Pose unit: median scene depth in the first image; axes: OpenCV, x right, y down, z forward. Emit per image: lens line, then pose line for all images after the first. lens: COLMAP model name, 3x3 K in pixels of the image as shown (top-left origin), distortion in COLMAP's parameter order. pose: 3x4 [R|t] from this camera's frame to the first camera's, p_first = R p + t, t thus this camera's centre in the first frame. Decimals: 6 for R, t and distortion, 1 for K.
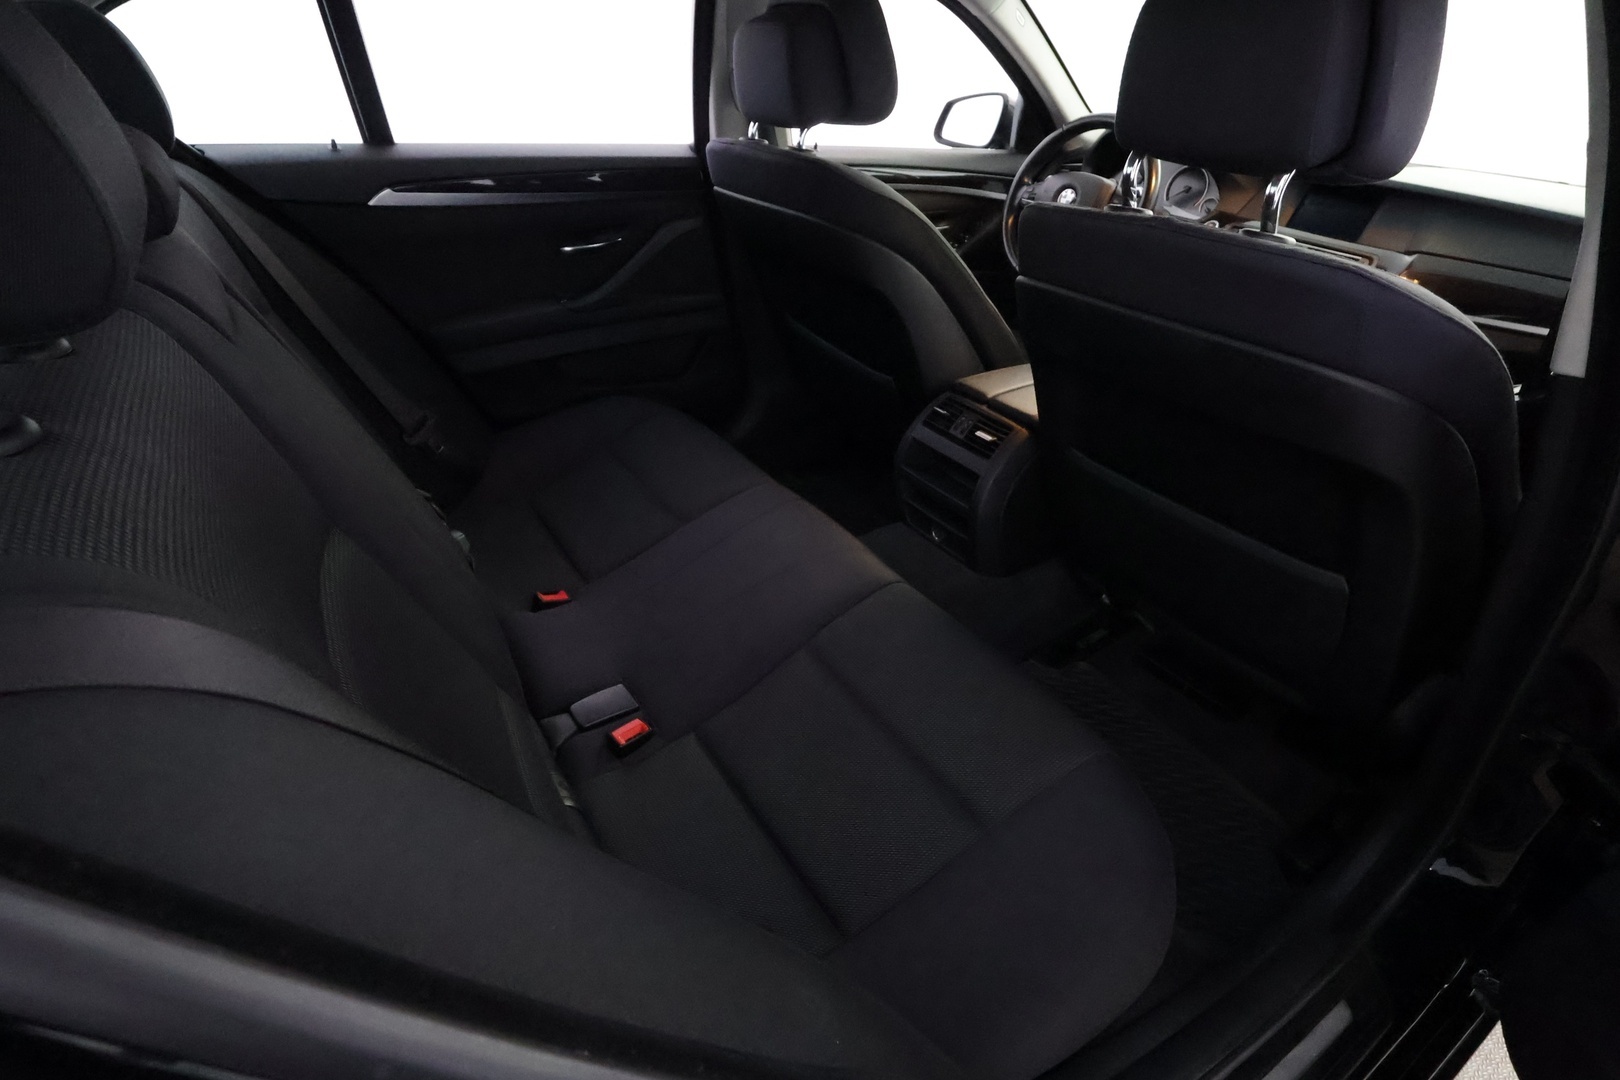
lens RADIAL K [[809.3, 0, 813.7], [0, 809.3, 539.6], [0, 0, 1]] dist [0.001195, -0.000298]
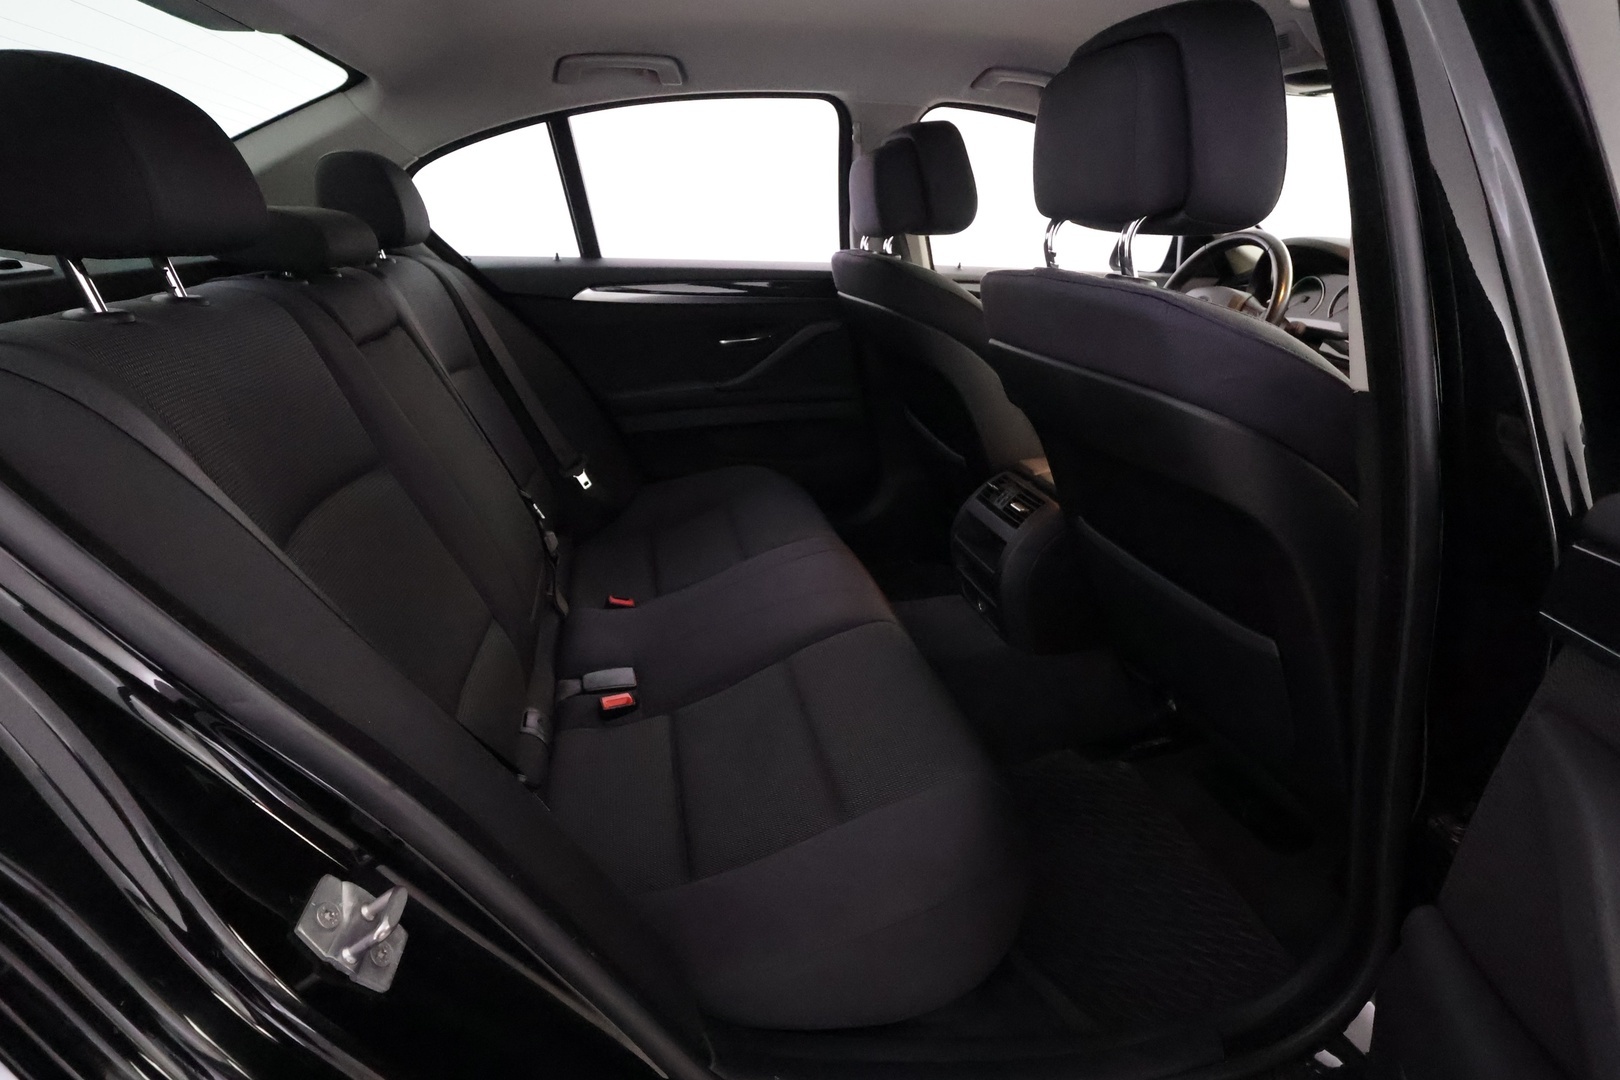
lens RADIAL K [[809.3, 0, 813.7], [0, 809.3, 539.6], [0, 0, 1]] dist [0.001195, -0.000298]
pose [[0.938437, 0.101818, -0.330103, 0.302025], [-0.156459, 0.977223, -0.143373, 0.099130], [0.307987, 0.186194, 0.932993, -0.038823]]
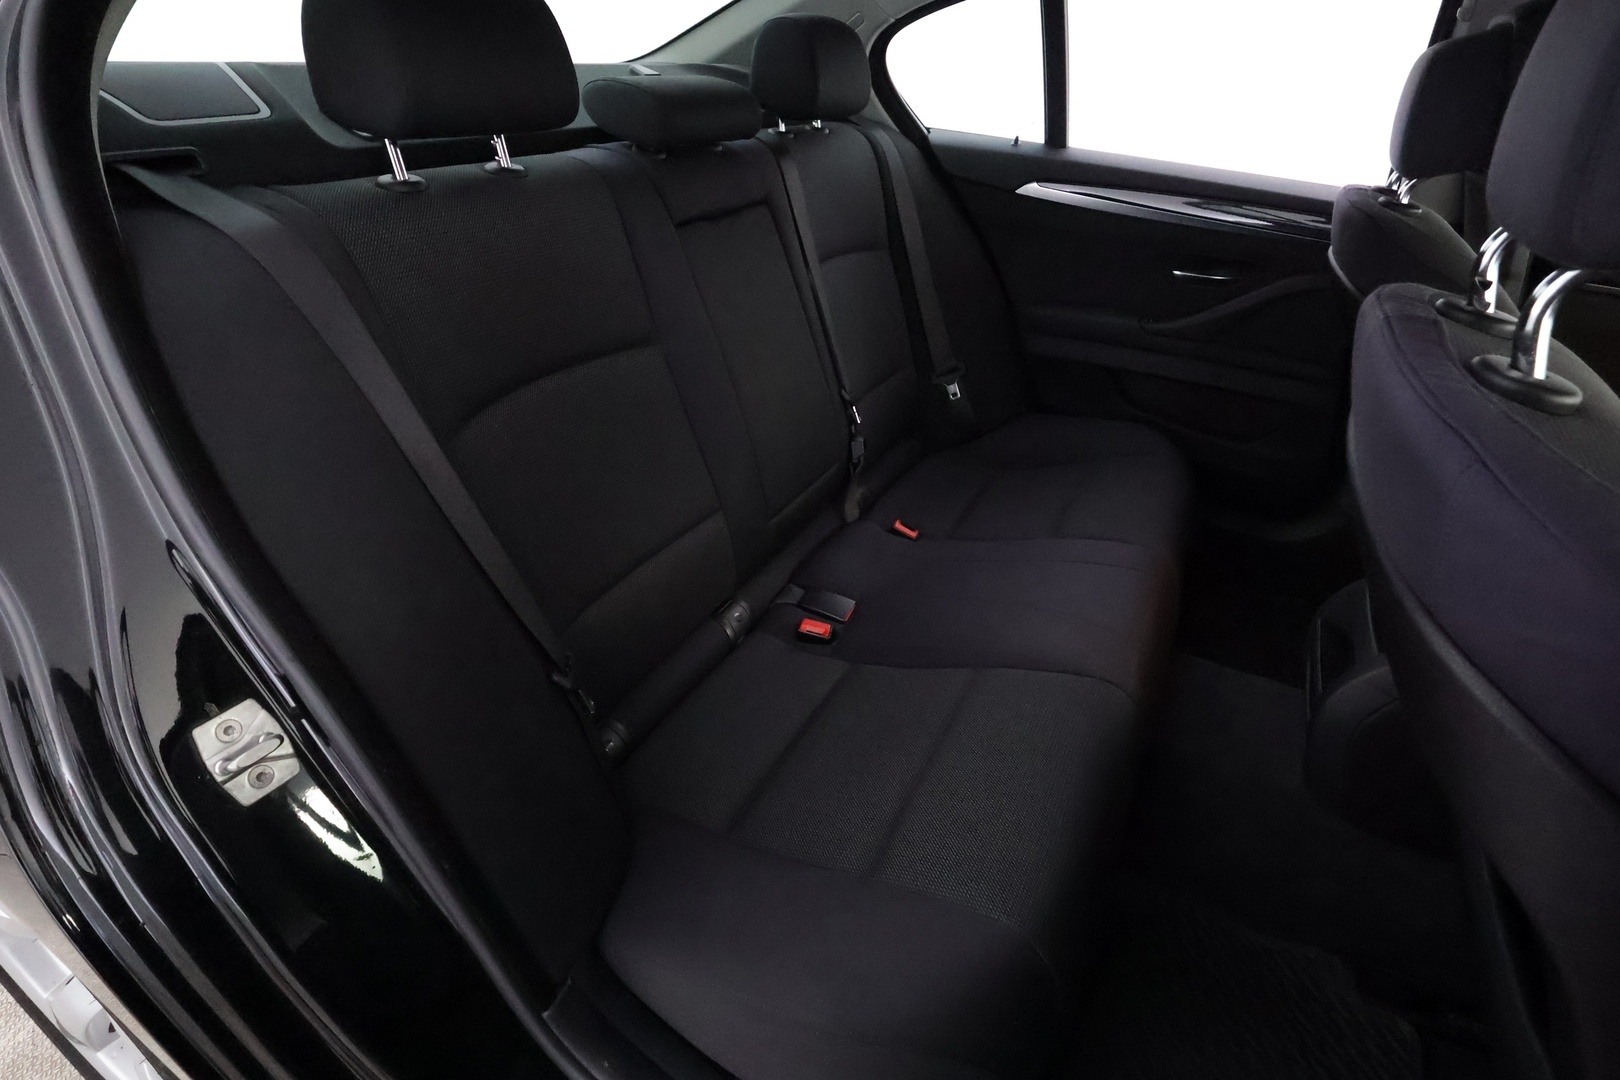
lens RADIAL K [[809.3, 0, 813.7], [0, 809.3, 539.6], [0, 0, 1]] dist [0.001195, -0.000298]
pose [[0.492847, 0.463379, -0.736466, 0.428117], [-0.492248, 0.846419, 0.203145, -0.079337], [0.717492, 0.262404, 0.645252, 0.156778]]
